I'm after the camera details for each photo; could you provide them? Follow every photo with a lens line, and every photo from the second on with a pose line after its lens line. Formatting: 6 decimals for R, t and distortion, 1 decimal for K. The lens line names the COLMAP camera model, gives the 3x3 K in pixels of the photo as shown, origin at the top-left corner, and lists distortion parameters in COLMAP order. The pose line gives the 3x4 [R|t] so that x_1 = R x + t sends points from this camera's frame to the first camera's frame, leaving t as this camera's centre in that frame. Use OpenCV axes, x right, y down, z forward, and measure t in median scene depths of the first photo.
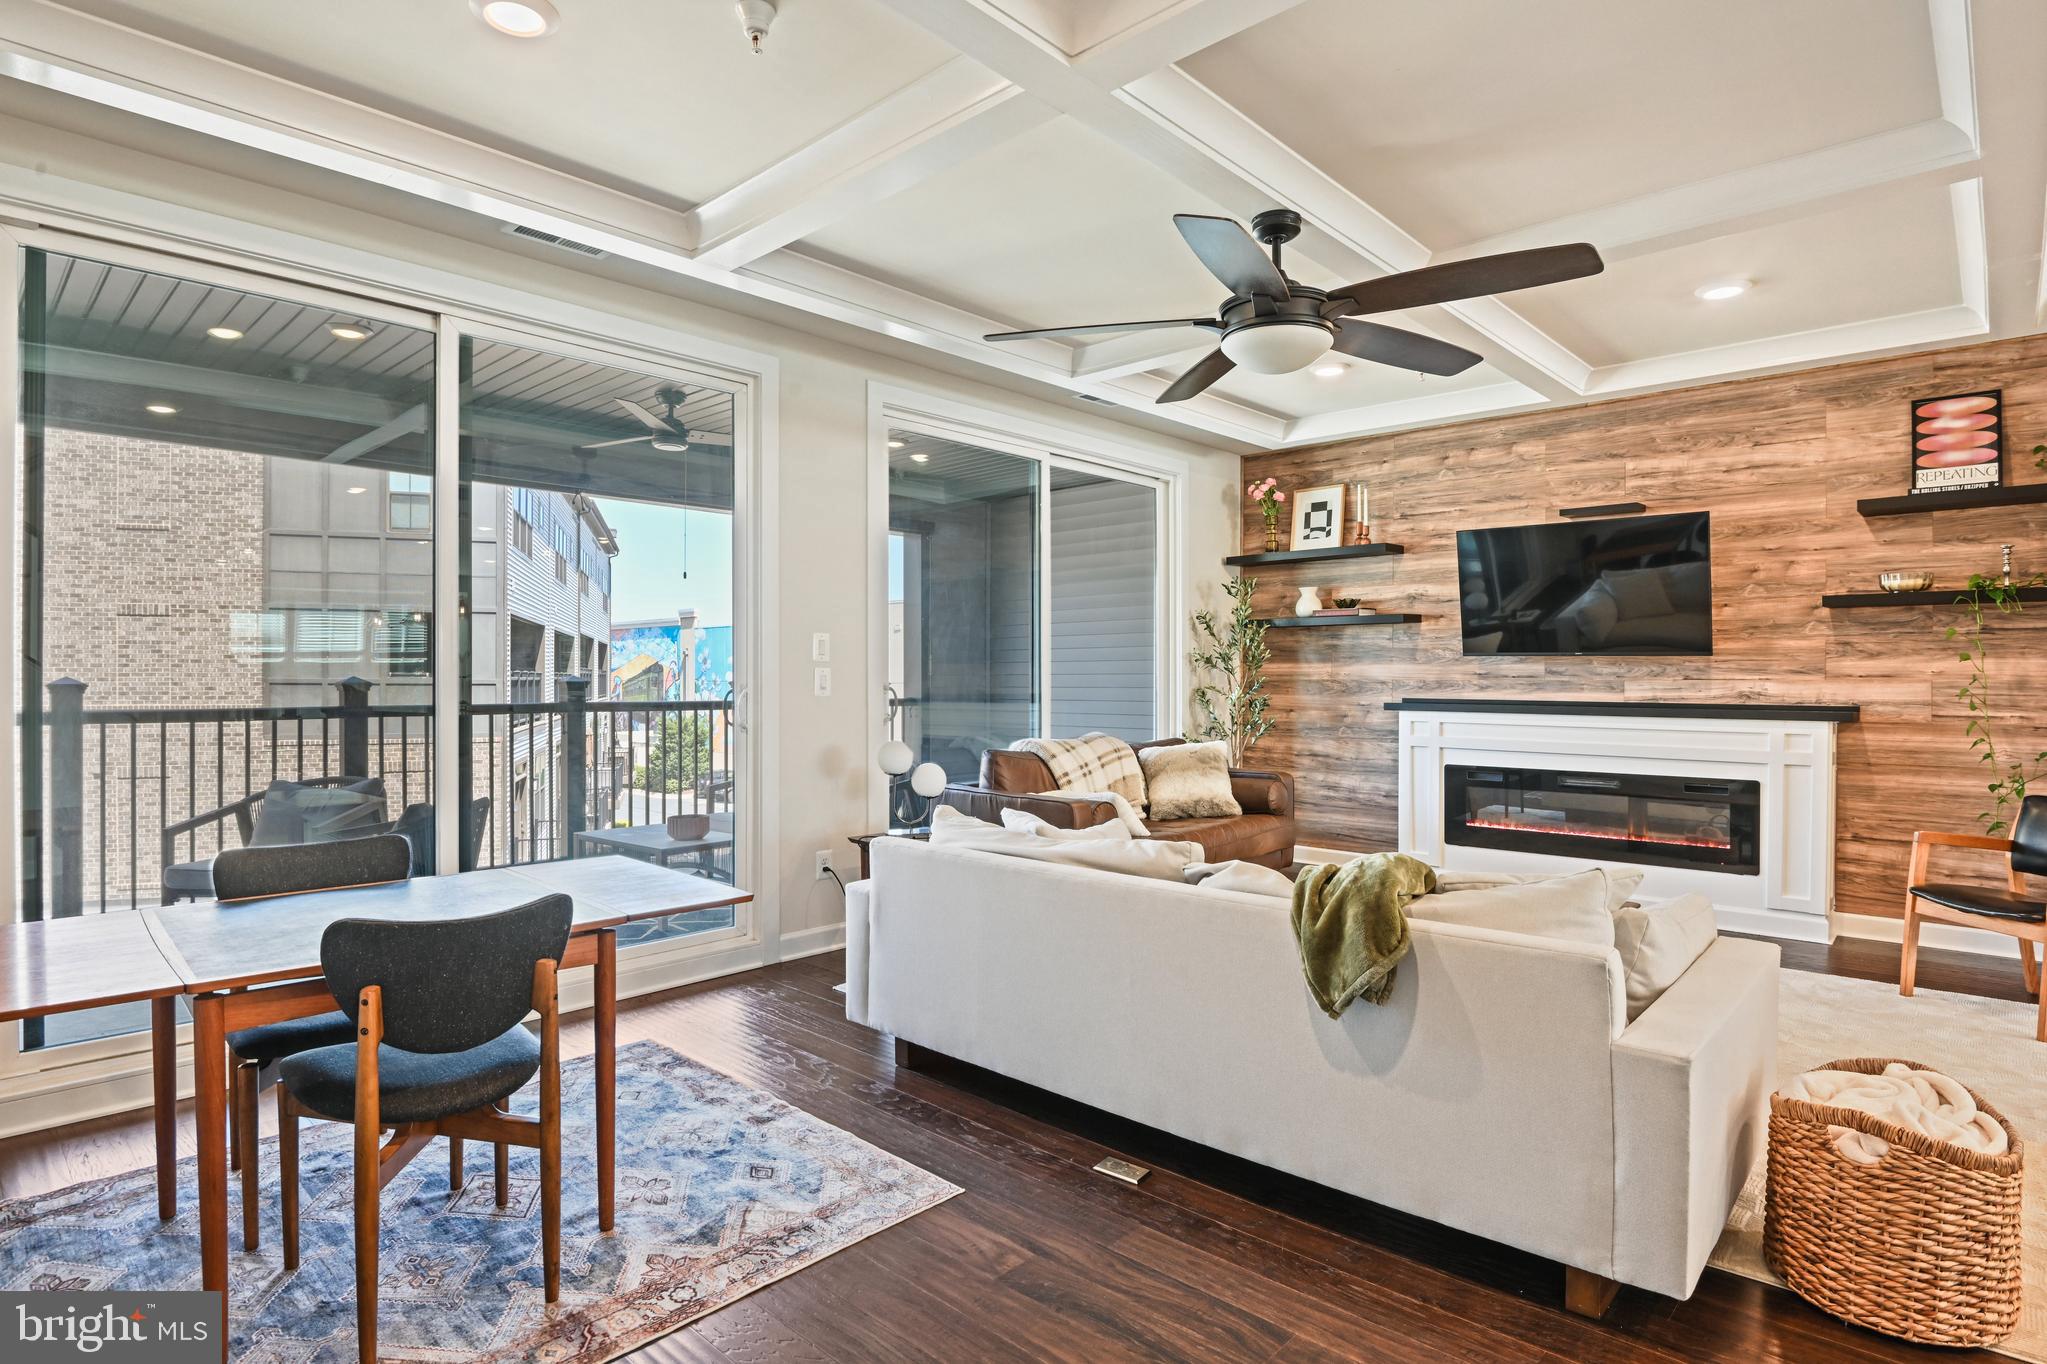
lens RADIAL K [[1072.7, 0, 1015.9], [0, 1072.7, 683.7], [0, 0, 1]] dist [-0.016411, -0.008749]
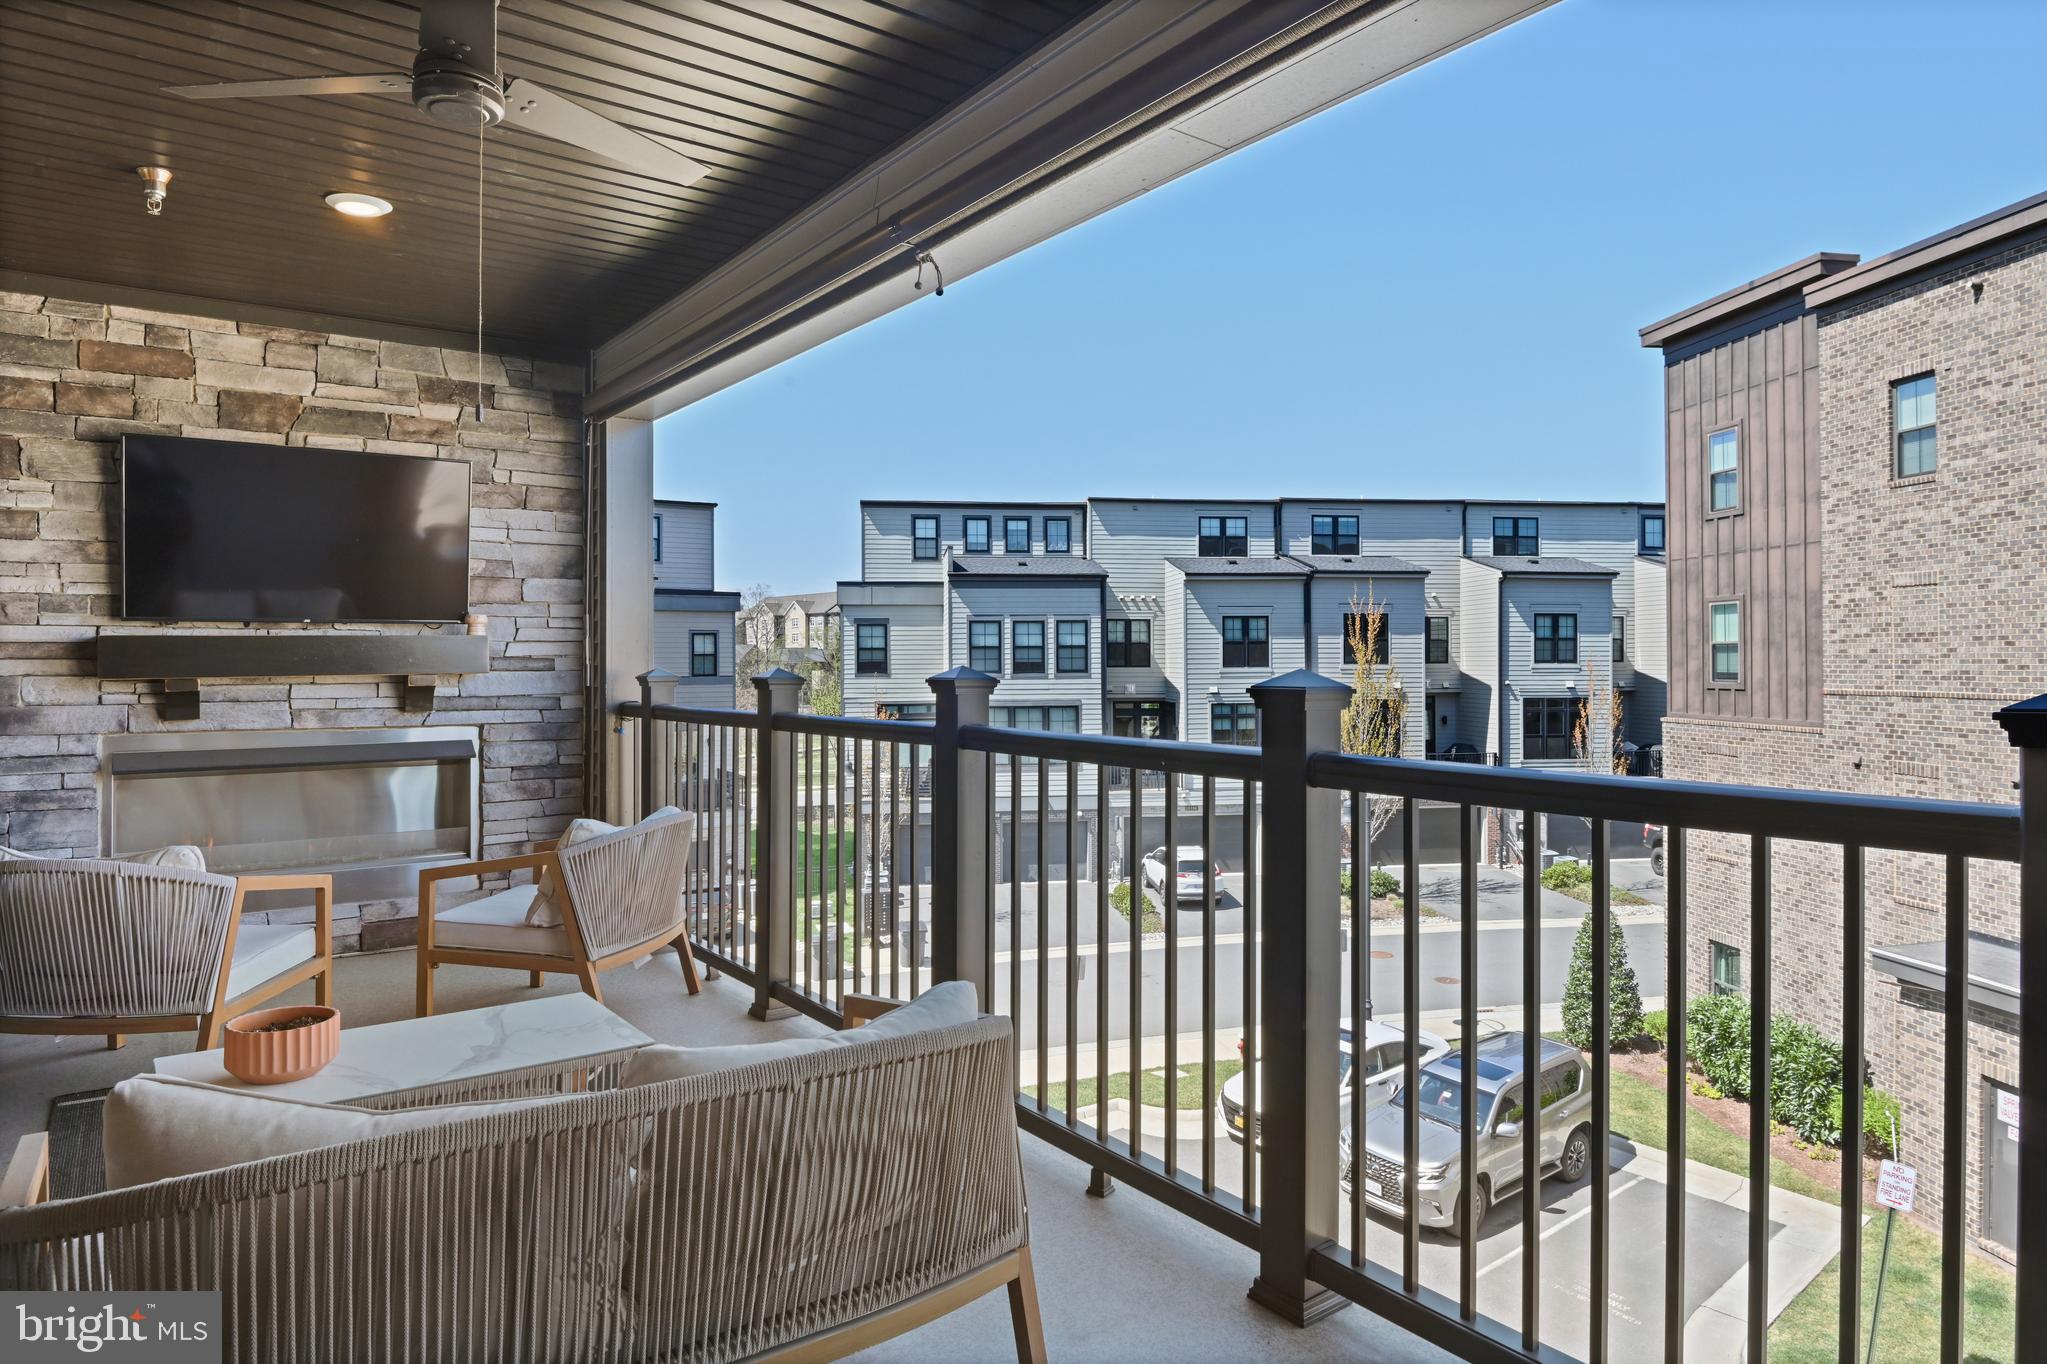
lens RADIAL K [[1185.3, 0, 1033.4], [0, 1185.3, 676.6], [0, 0, 1]] dist [-0.008507, -0.013345]
pose [[-0.150217, 0.012440, -0.988575, 0.076948], [0.003980, 0.999920, 0.011978, -0.017105], [0.988645, -0.002135, -0.150255, 1.214322]]
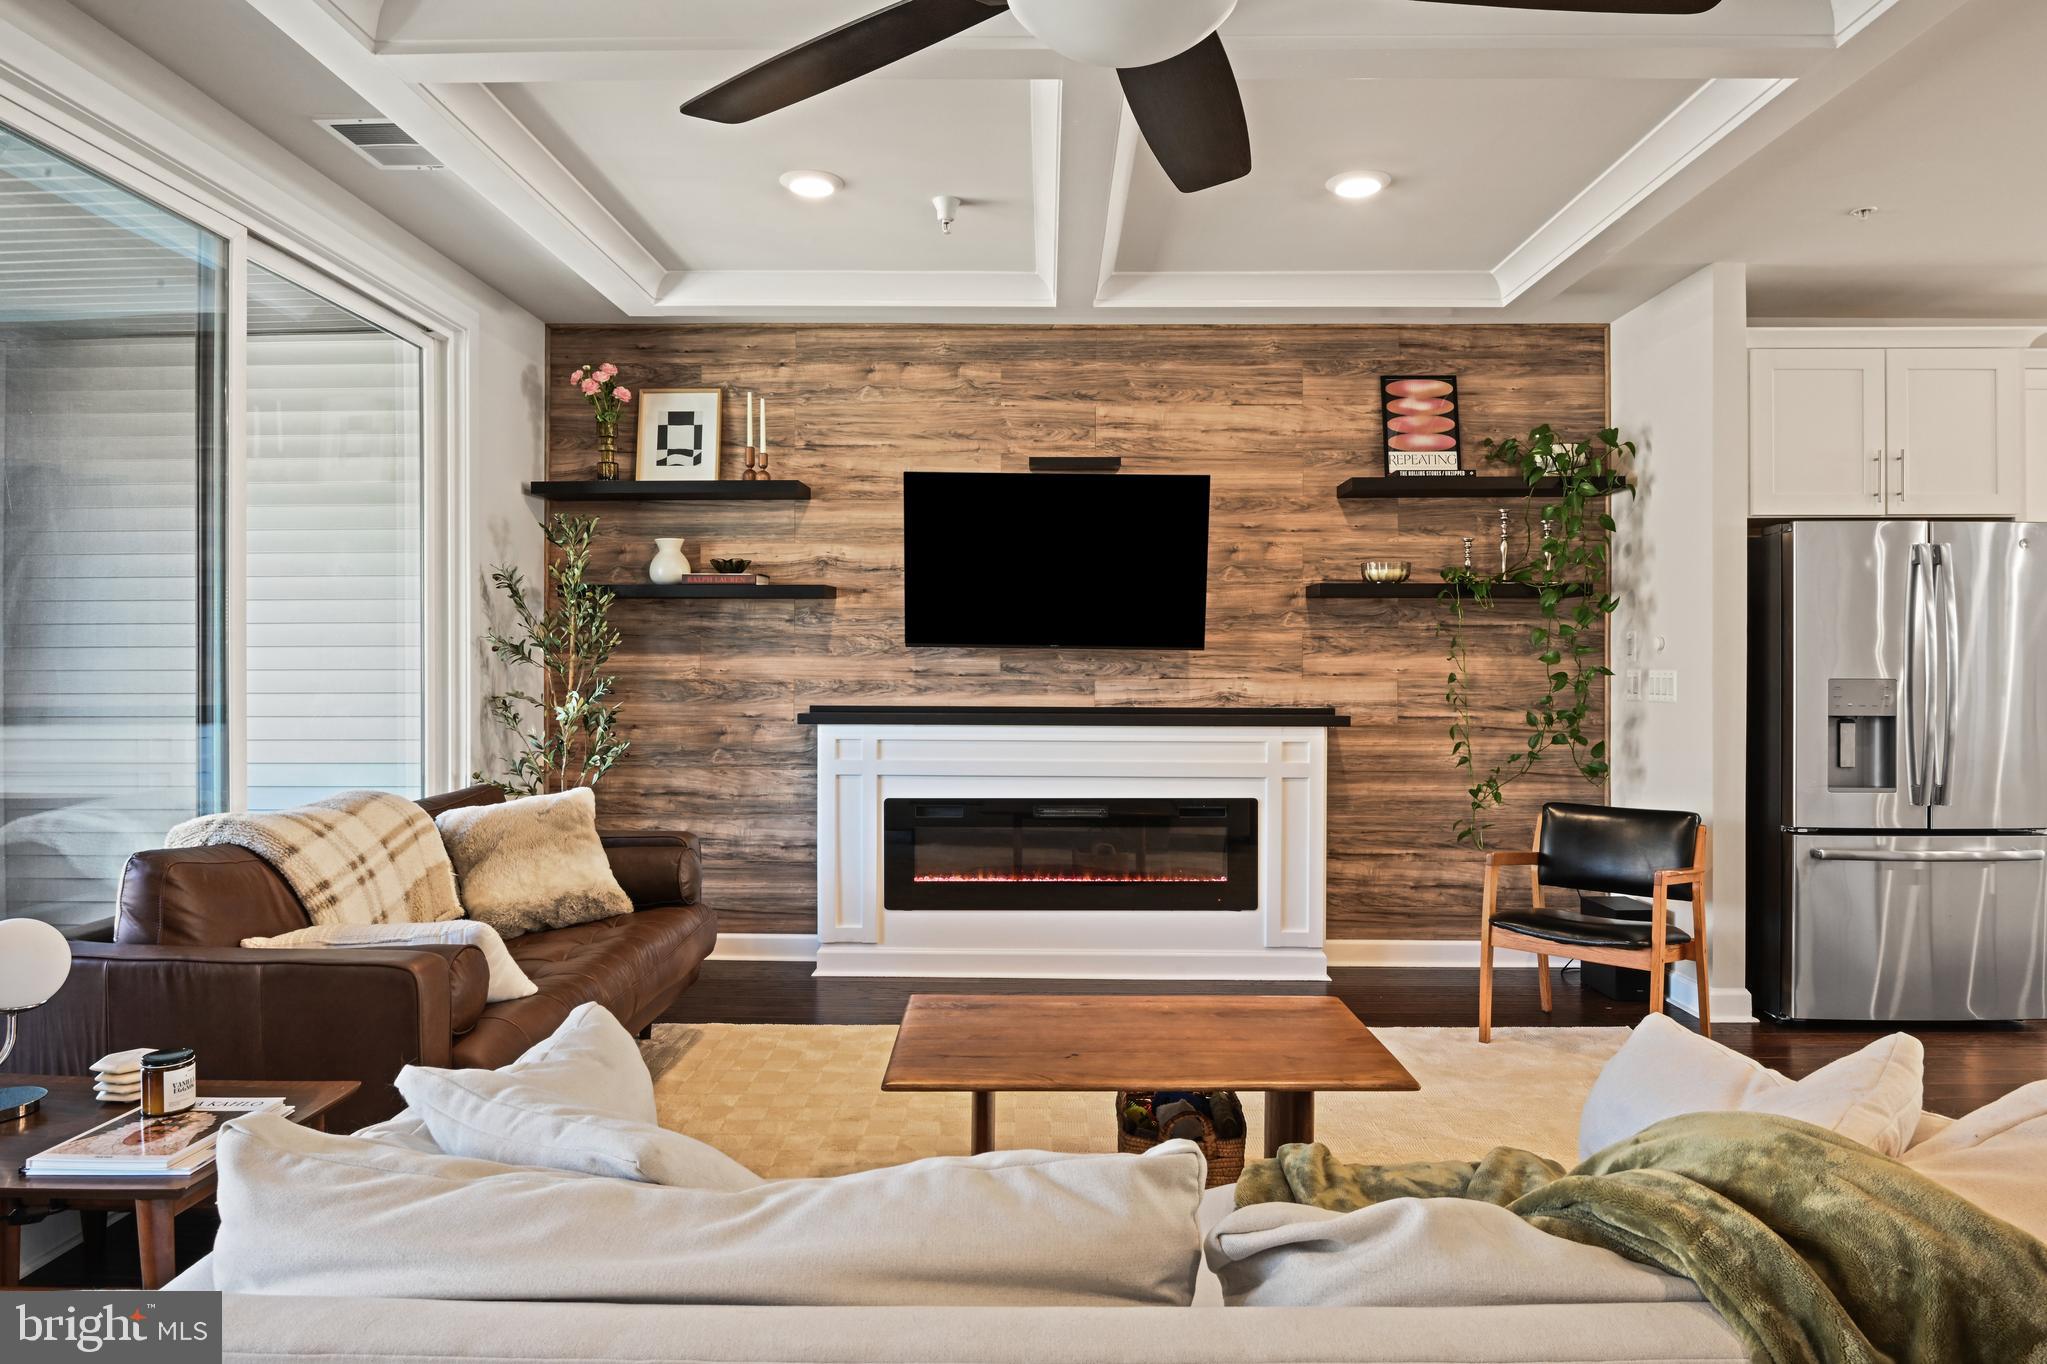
lens RADIAL K [[1227.4, 0, 1030.7], [0, 1227.4, 668.9], [0, 0, 1]] dist [-0.013297, -0.014782]
pose [[0.736676, -0.003197, 0.676238, -0.085278], [0.004117, 0.999991, 0.000242, -0.011573], [-0.676233, 0.002606, 0.736683, 0.355318]]
